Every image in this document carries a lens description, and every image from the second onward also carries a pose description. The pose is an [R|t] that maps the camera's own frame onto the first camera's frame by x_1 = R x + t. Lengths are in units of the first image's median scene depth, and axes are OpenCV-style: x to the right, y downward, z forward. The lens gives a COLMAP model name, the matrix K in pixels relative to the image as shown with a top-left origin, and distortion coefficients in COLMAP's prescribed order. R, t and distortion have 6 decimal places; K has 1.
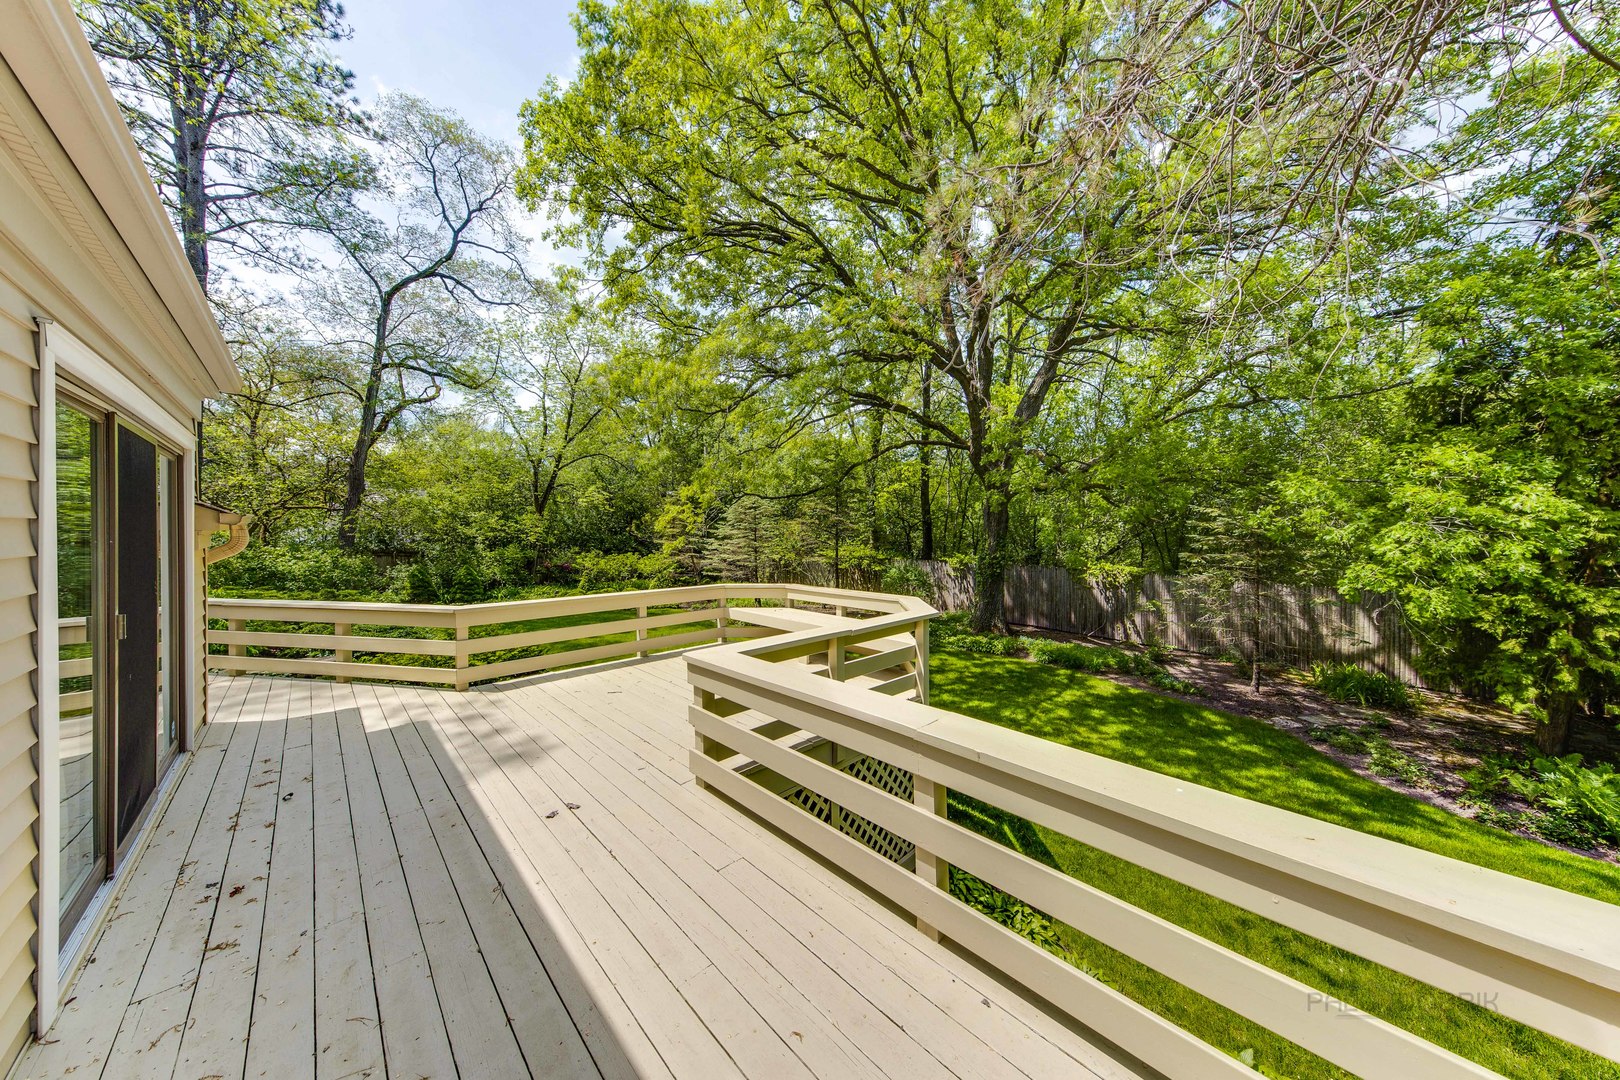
lens RADIAL K [[516.2, 0, 809.2], [0, 516.2, 535.3], [0, 0, 1]] dist [0.000018, 0.000000]
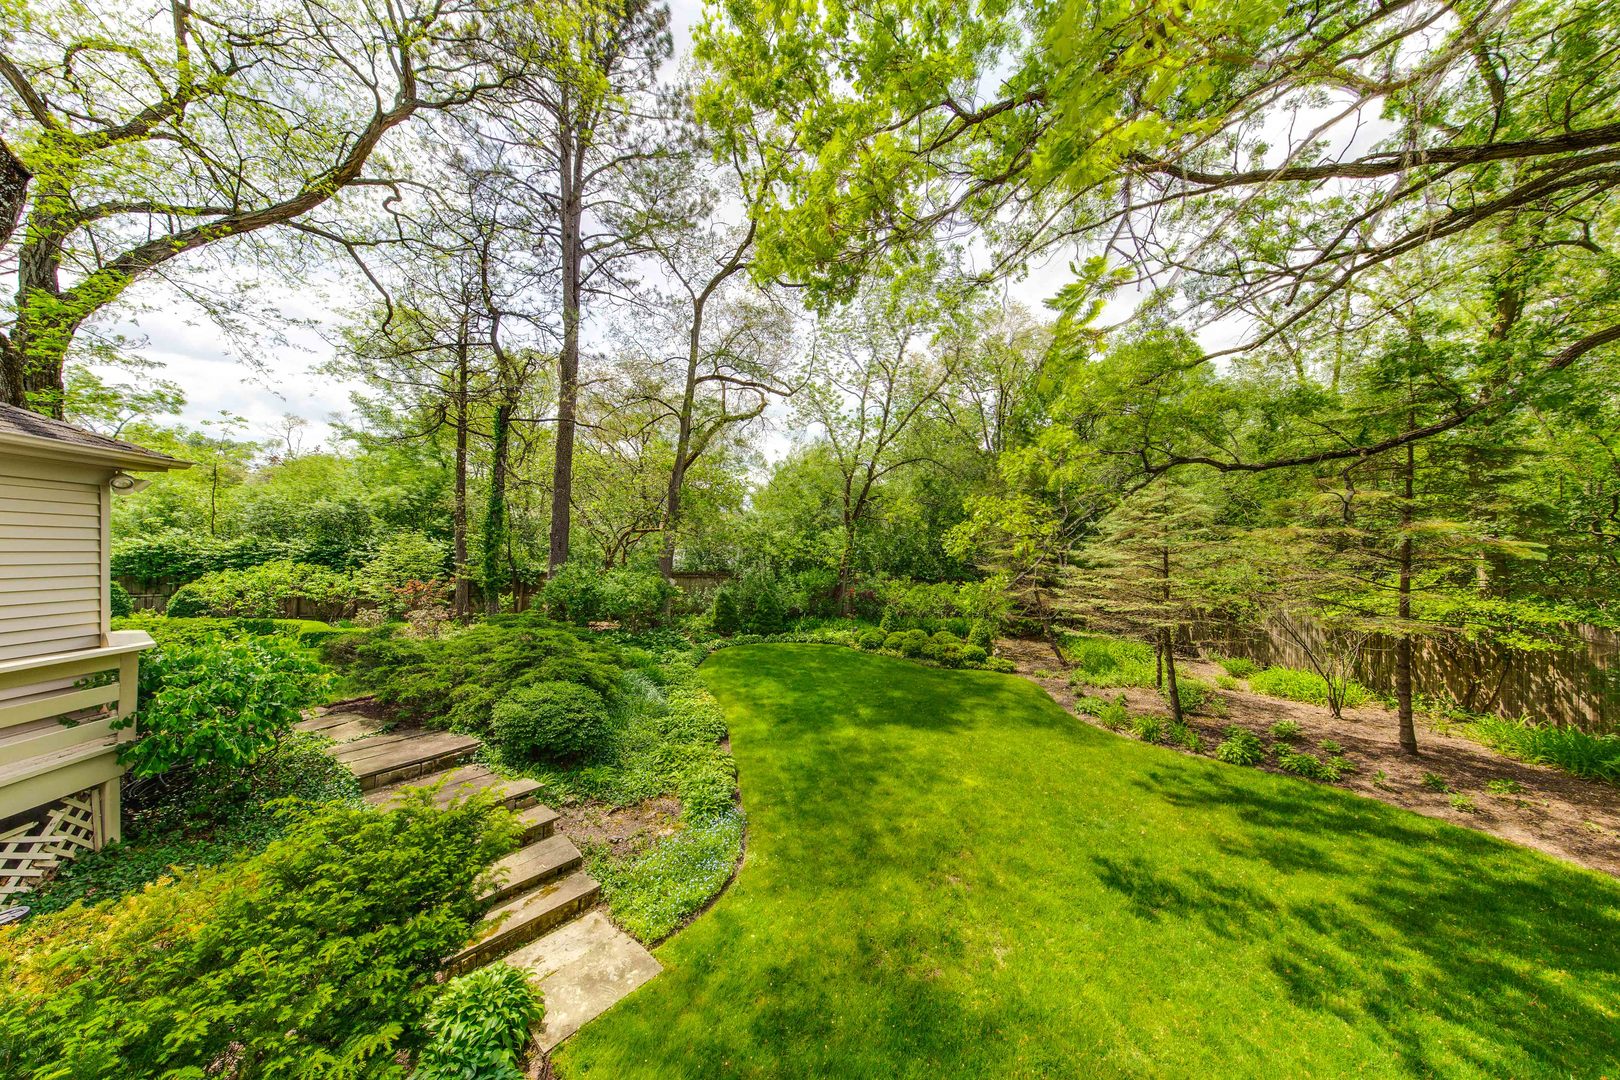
lens RADIAL K [[563.7, 0, 804.3], [0, 563.7, 552.3], [0, 0, 1]] dist [0.001381, 0.000015]
pose [[0.815399, 0.000680, -0.578899, -0.058248], [-0.003255, 0.999989, -0.003410, -0.005212], [0.578890, 0.004665, 0.815392, 0.268750]]
